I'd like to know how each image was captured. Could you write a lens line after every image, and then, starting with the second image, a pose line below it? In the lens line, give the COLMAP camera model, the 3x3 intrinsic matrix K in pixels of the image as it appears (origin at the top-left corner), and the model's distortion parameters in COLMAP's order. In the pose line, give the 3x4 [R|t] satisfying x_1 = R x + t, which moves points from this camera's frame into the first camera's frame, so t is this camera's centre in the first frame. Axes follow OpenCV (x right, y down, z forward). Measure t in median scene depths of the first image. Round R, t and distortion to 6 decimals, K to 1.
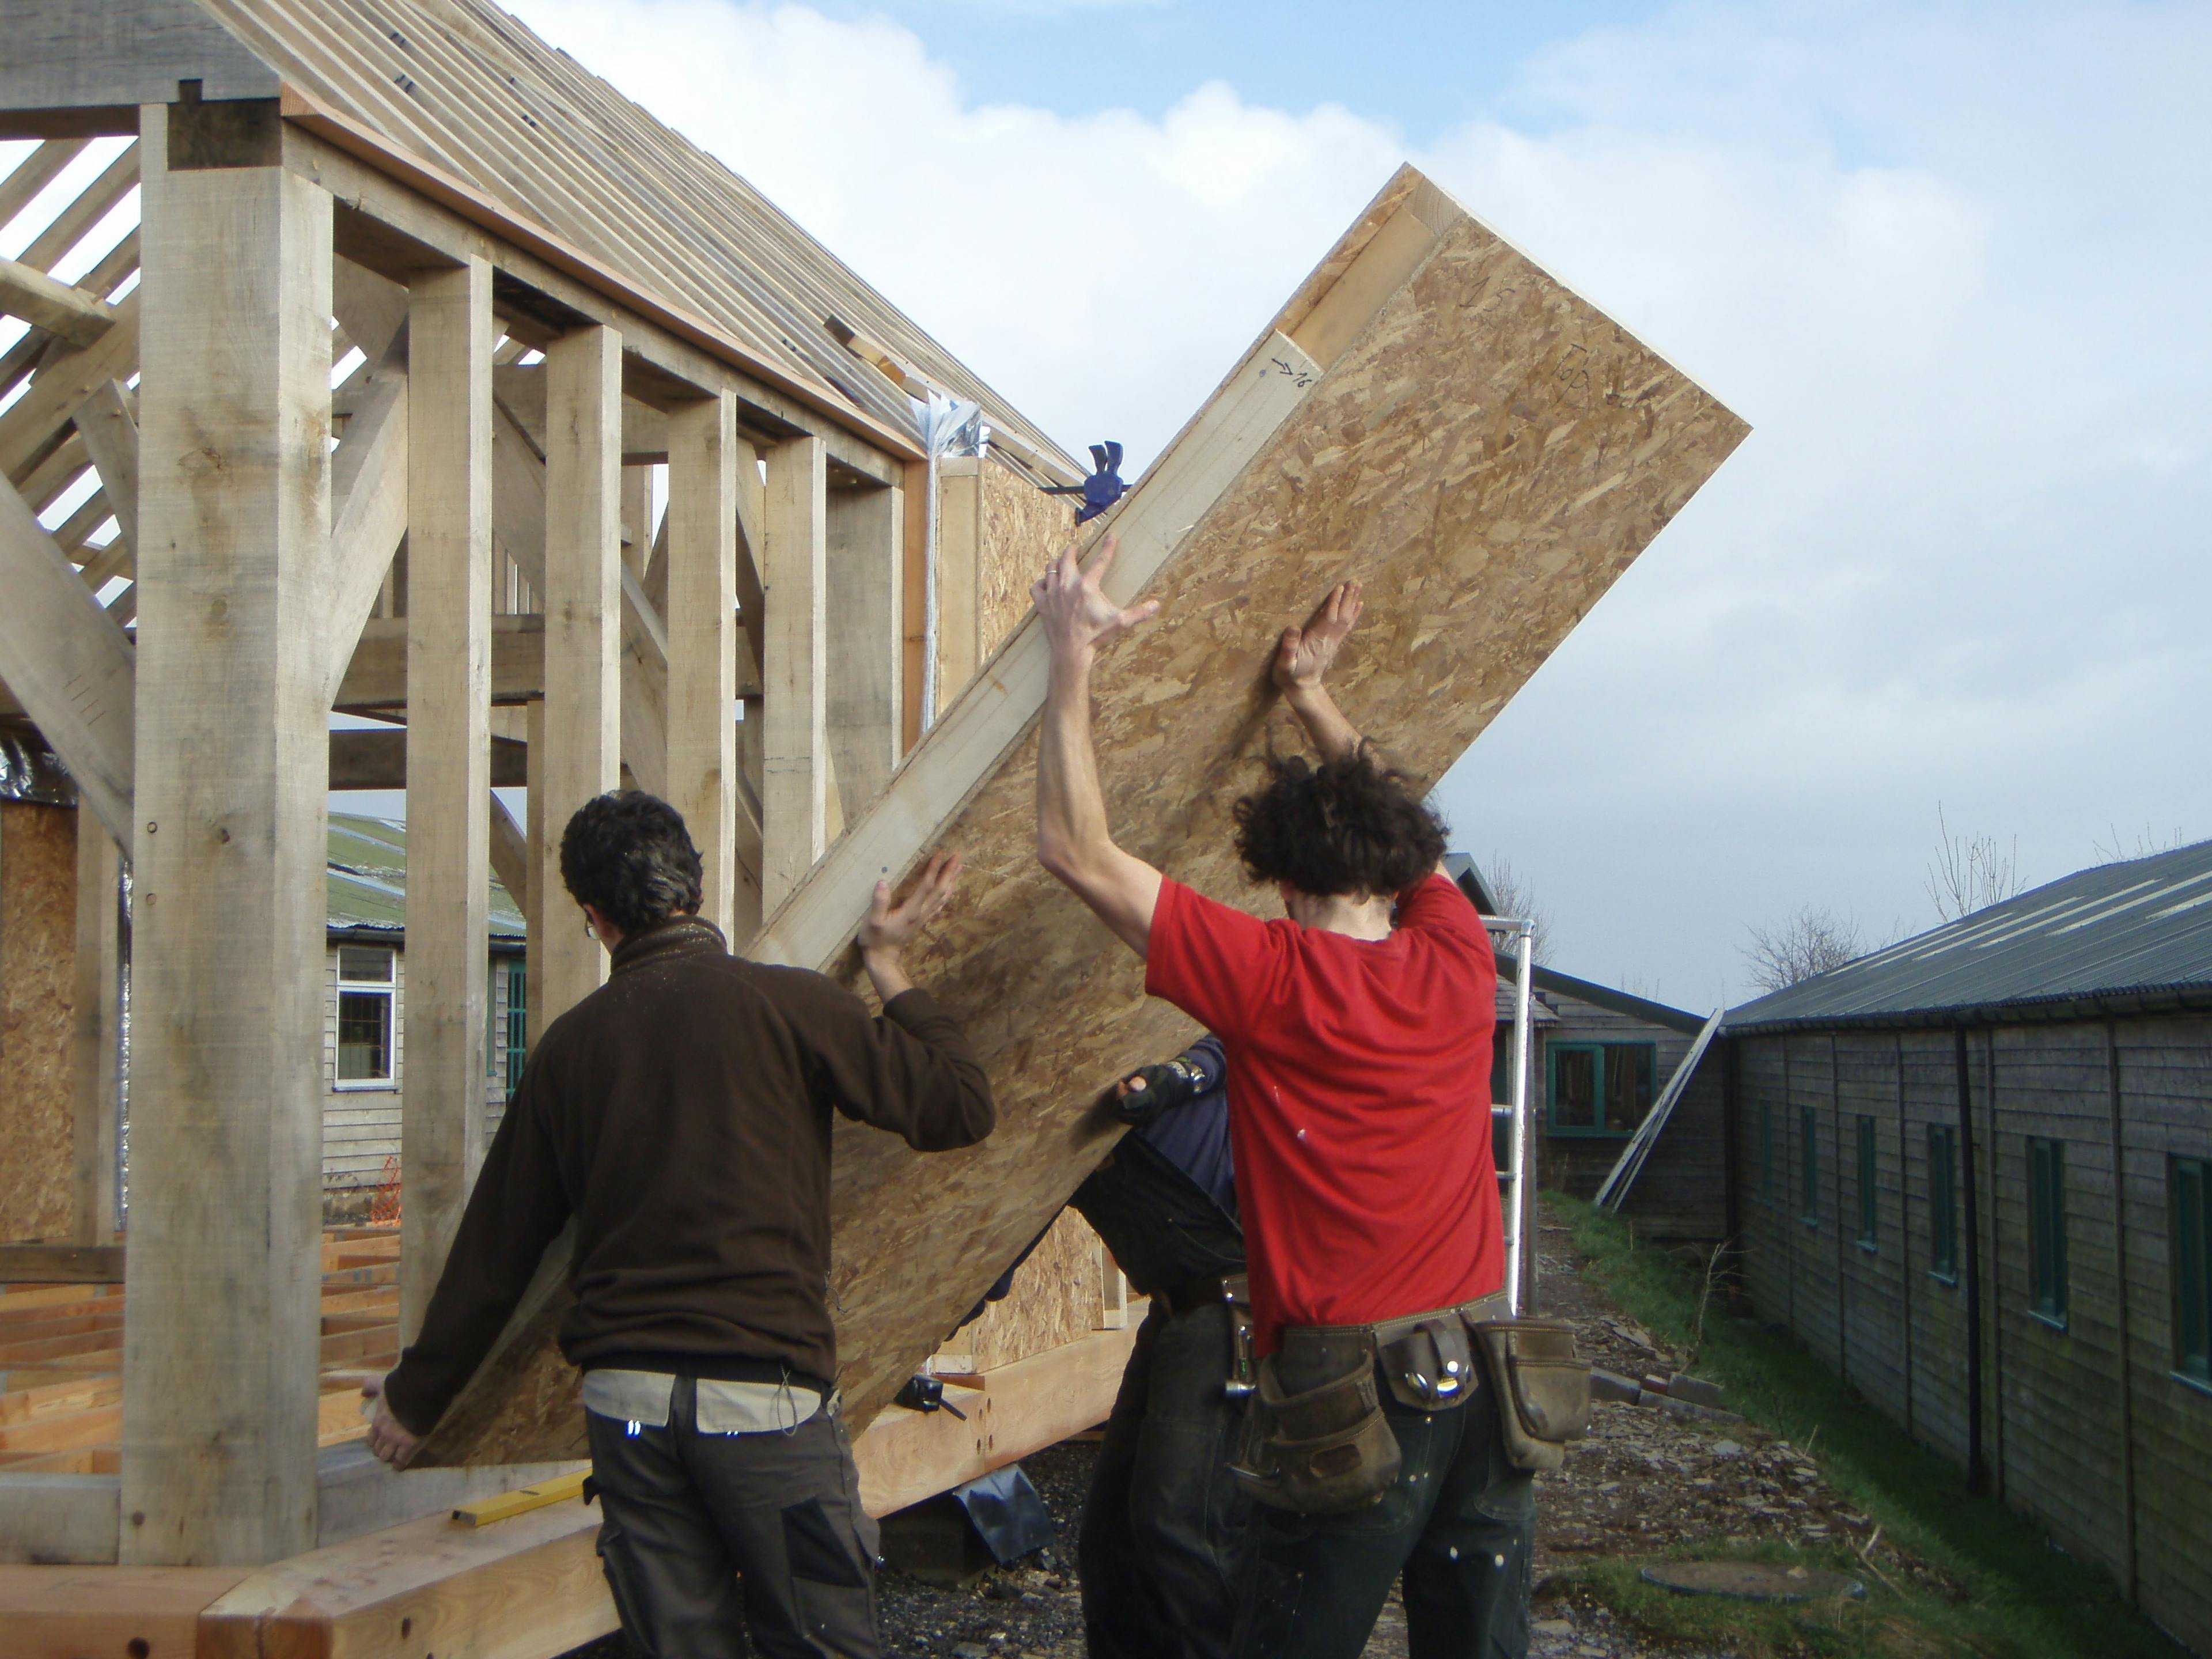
lens RADIAL K [[3839.2, 0, 1115.5], [0, 3839.2, 841.6], [0, 0, 1]] dist [0.174071, 0.000000]
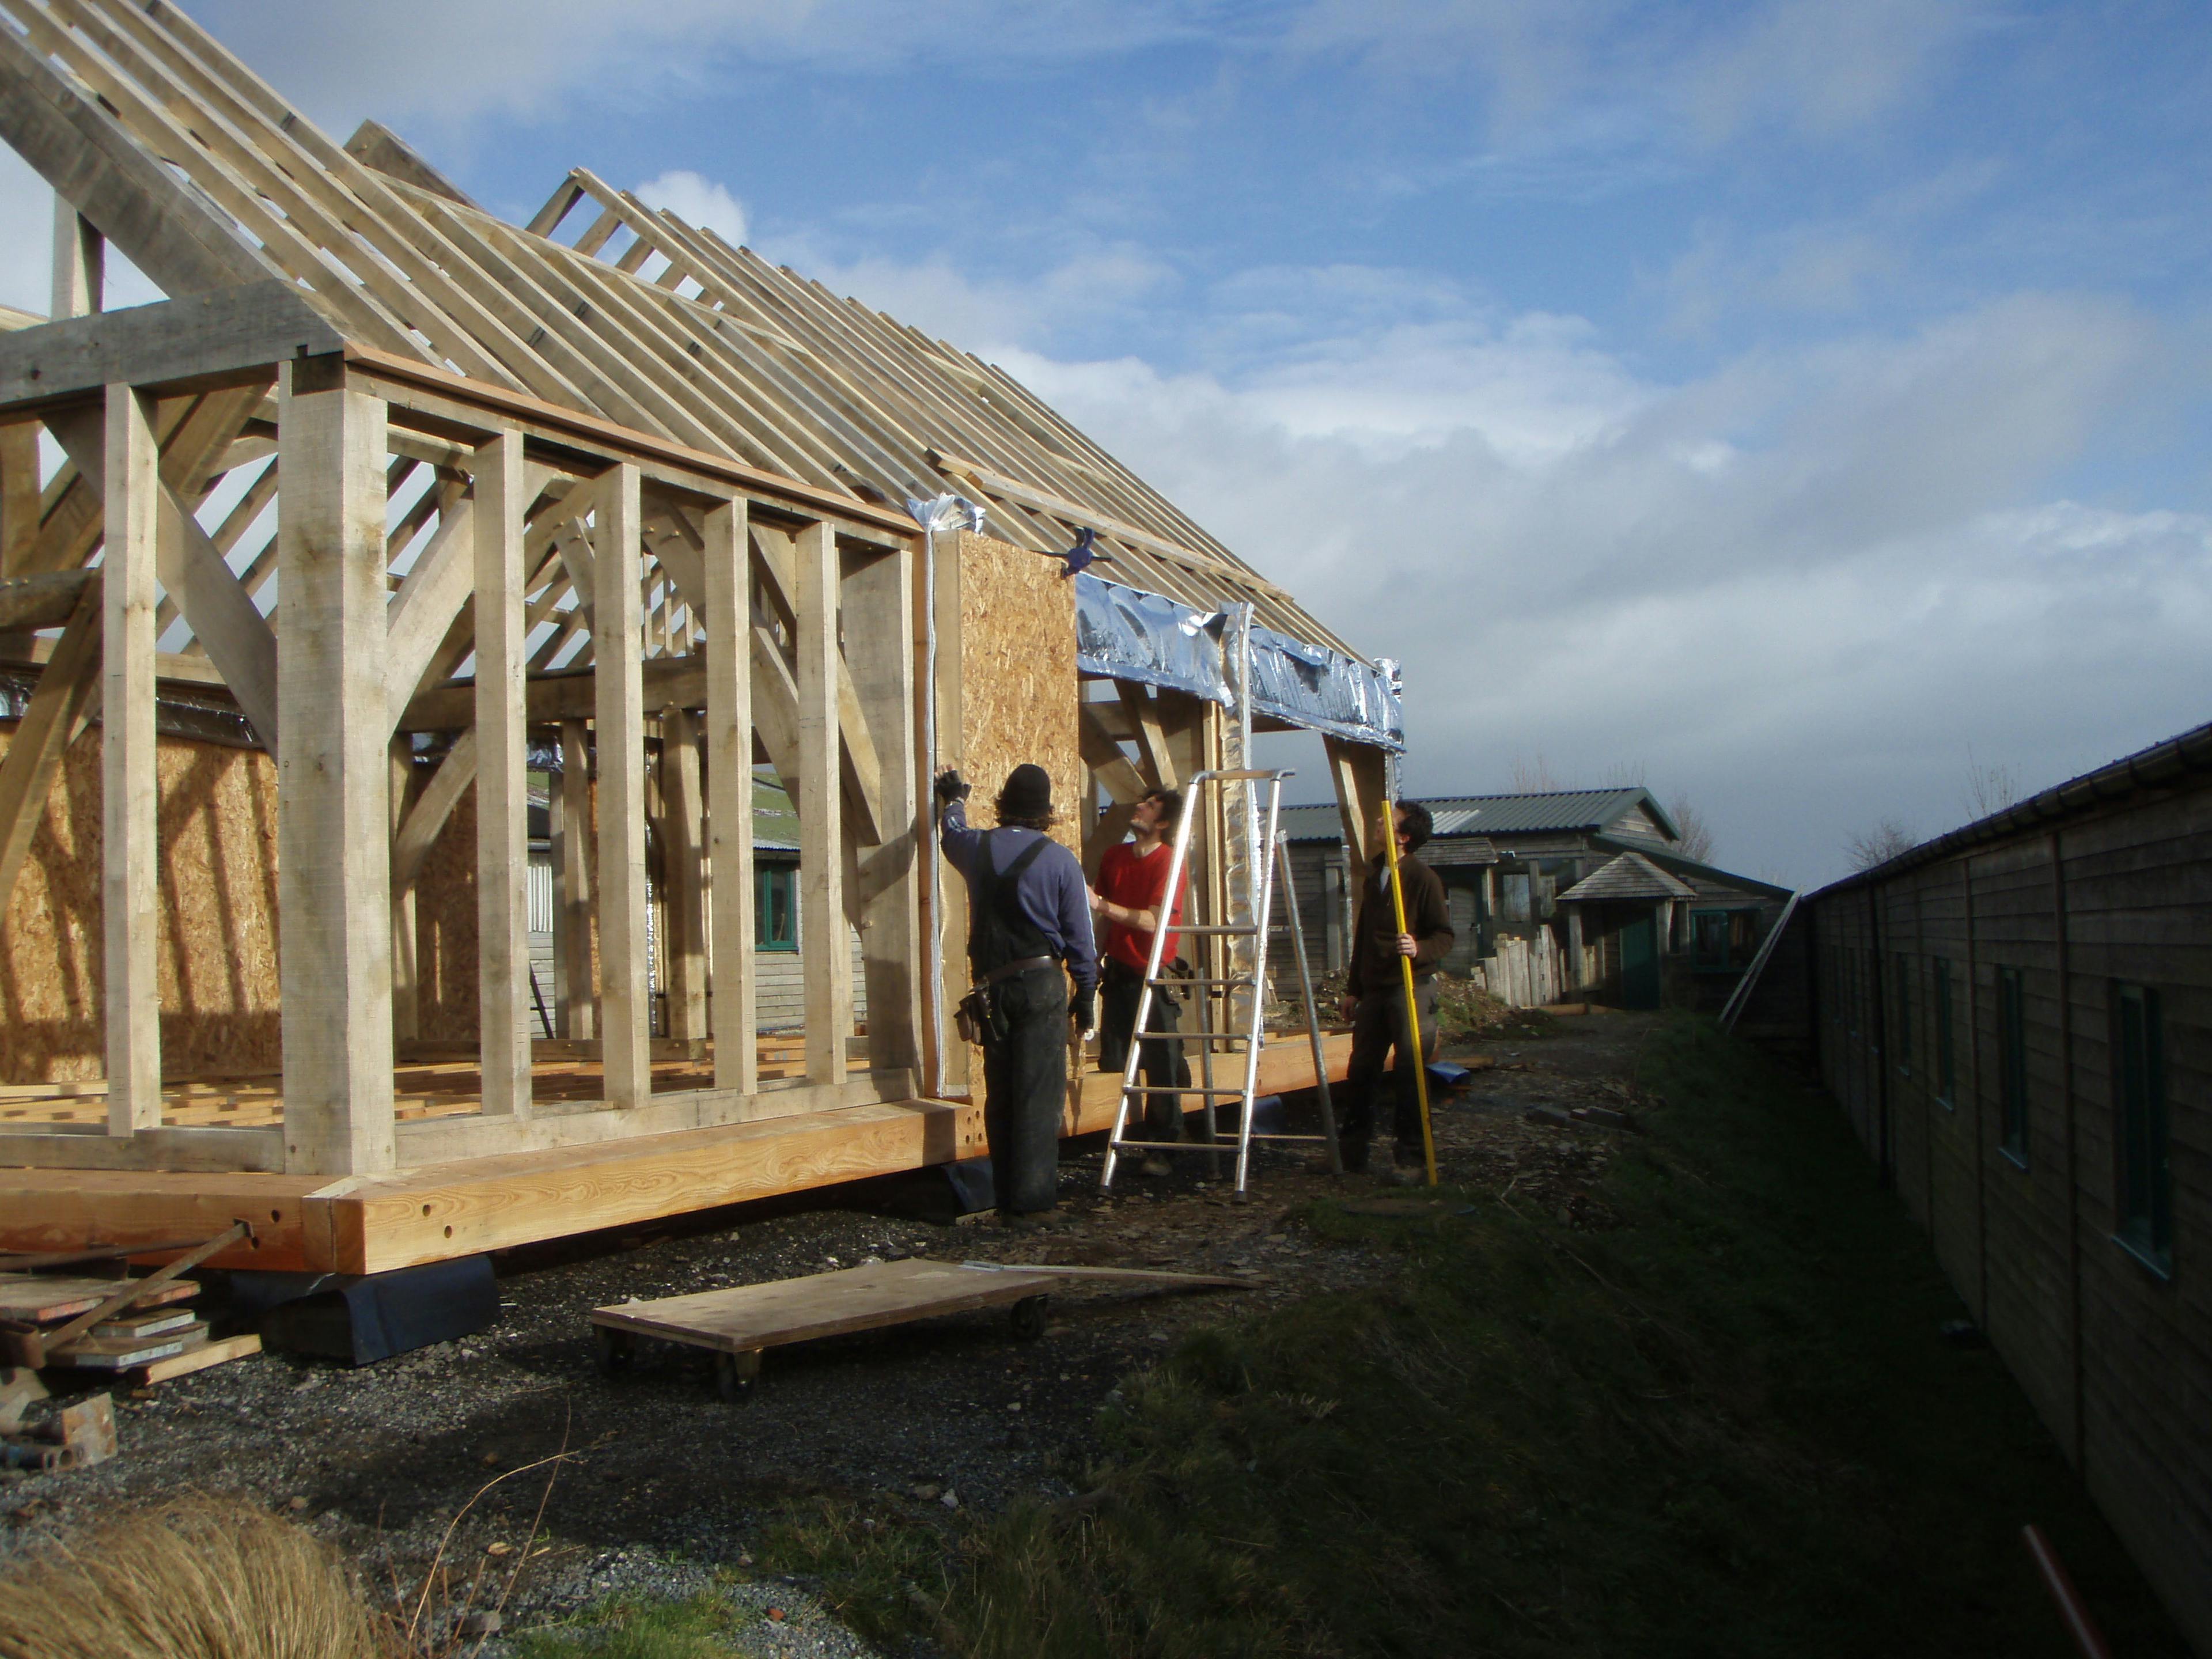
lens RADIAL K [[2575.8, 0, 1087.4], [0, 2575.8, 849.8], [0, 0, 1]] dist [-0.145327, 0.000000]
pose [[0.986022, -0.033011, -0.163315, 0.243823], [0.036077, 0.999223, 0.015840, 0.024672], [0.162665, -0.021510, 0.986447, -0.070472]]
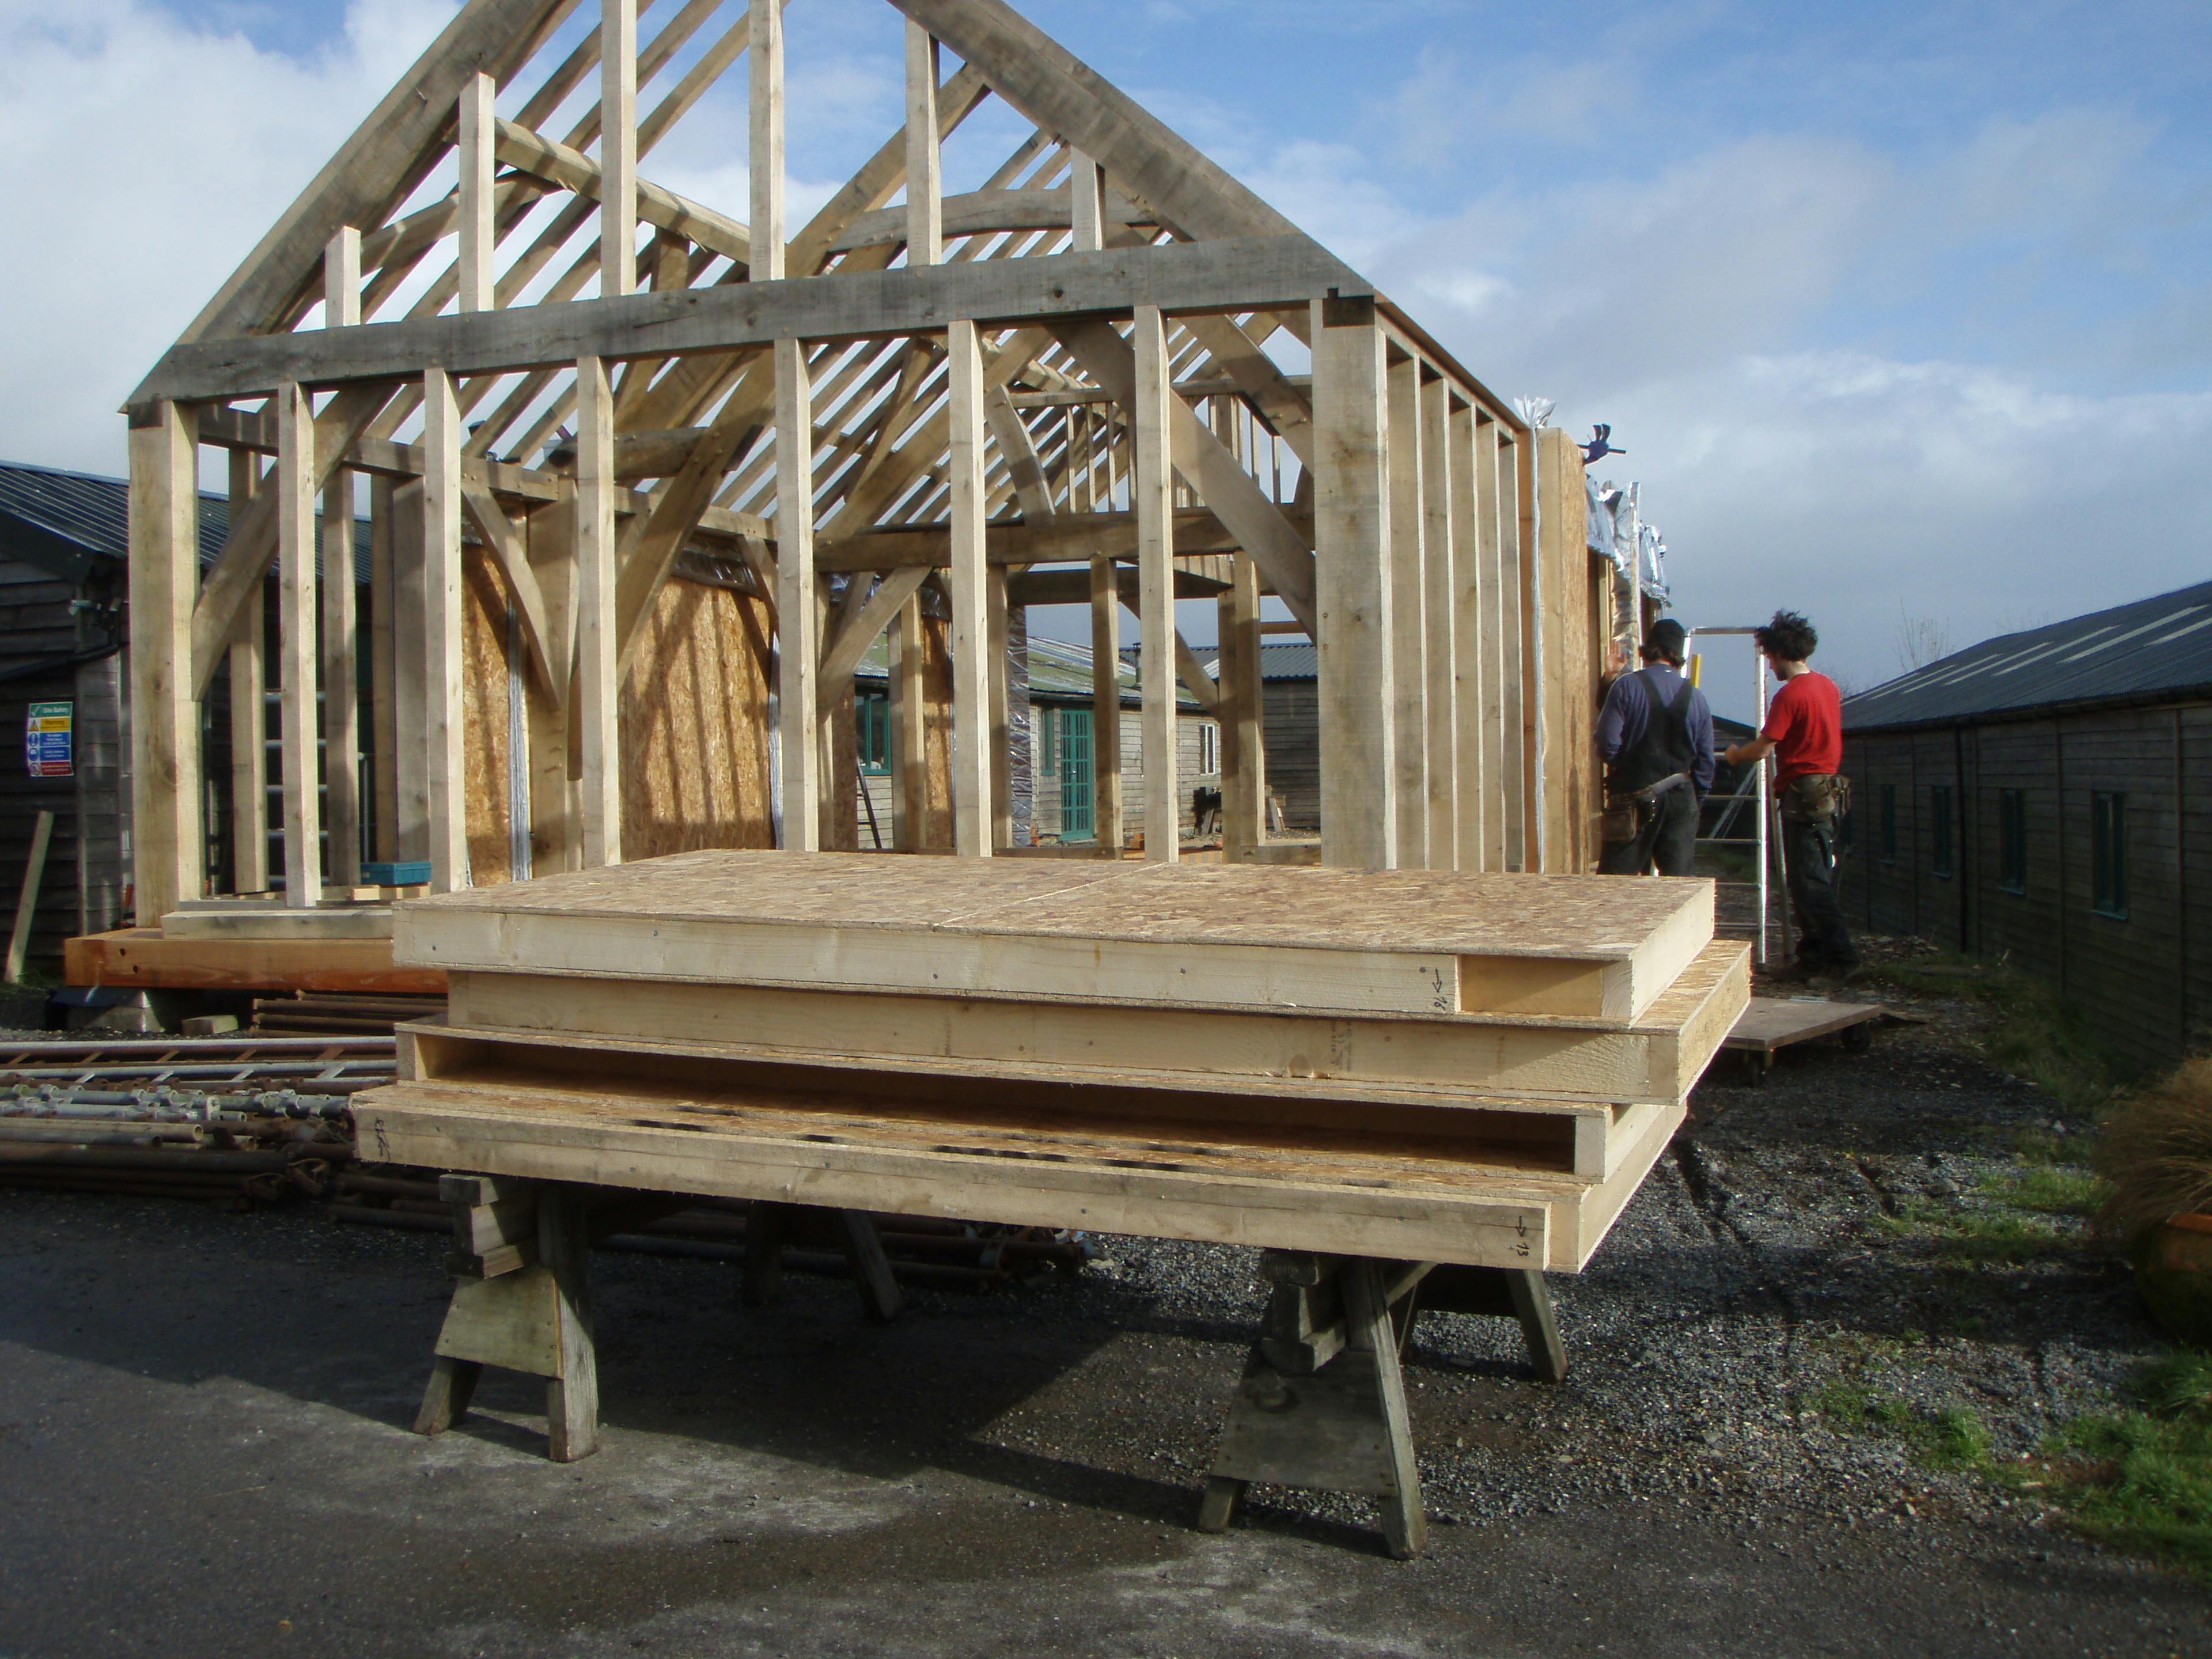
lens RADIAL K [[2575.8, 0, 1110.4], [0, 2575.8, 822.2], [0, 0, 1]] dist [-0.145327, 0.000000]
pose [[0.997100, -0.014687, -0.074677, -0.212745], [0.020035, 0.997248, 0.071379, 0.006052], [0.073423, -0.072668, 0.994650, -0.428700]]
